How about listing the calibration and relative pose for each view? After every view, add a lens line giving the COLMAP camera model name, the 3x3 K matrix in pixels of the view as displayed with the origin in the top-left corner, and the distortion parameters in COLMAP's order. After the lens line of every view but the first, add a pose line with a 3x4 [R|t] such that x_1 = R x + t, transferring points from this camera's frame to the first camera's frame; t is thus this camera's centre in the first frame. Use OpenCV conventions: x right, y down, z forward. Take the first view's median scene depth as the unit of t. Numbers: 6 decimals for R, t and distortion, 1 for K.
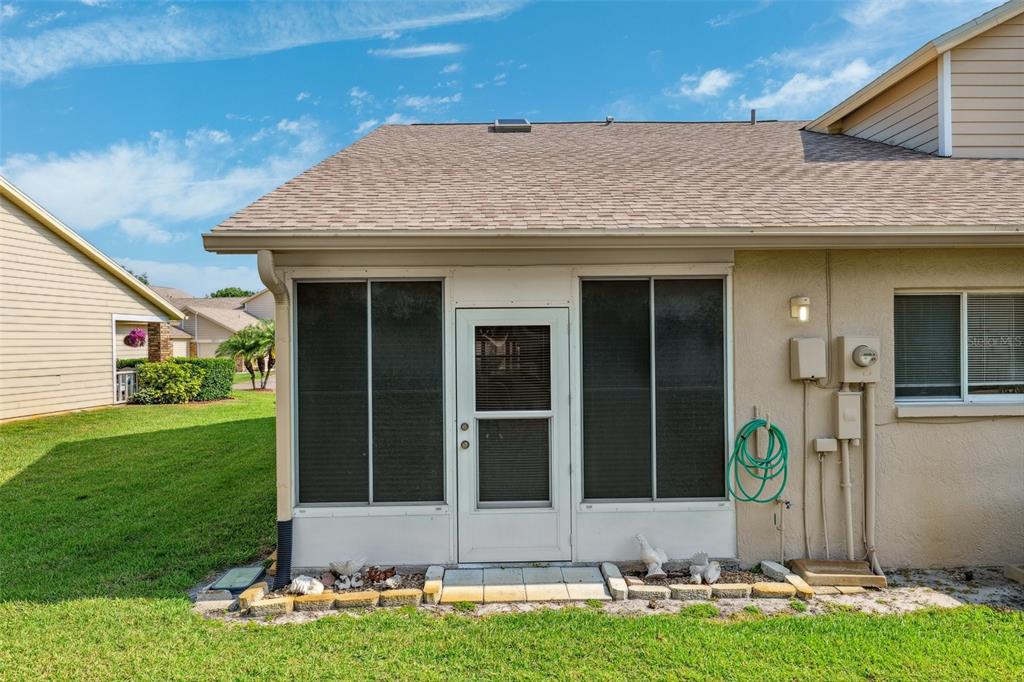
lens RADIAL K [[701.5, 0, 512.4], [0, 701.5, 336.8], [0, 0, 1]] dist [0.012093, -0.000130]
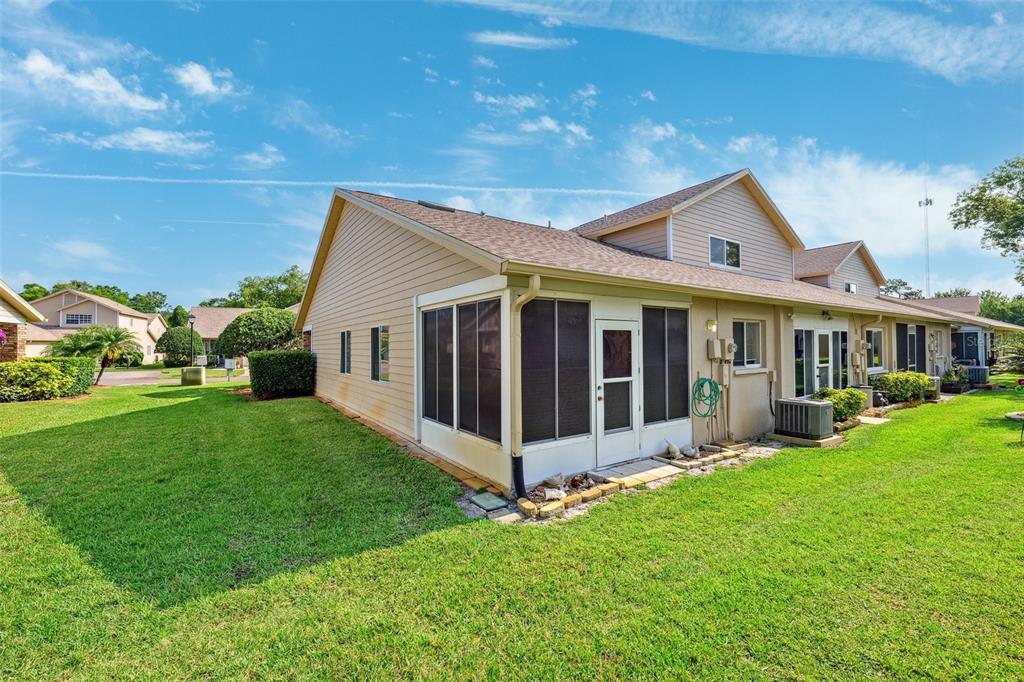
lens RADIAL K [[427.9, 0, 509.2], [0, 427.9, 343.1], [0, 0, 1]] dist [-0.012148, 0.001467]
pose [[0.833425, 0.010909, 0.552524, -0.828157], [-0.007716, 0.999937, -0.008103, 0.028434], [-0.552578, 0.002490, 0.833457, 0.250380]]
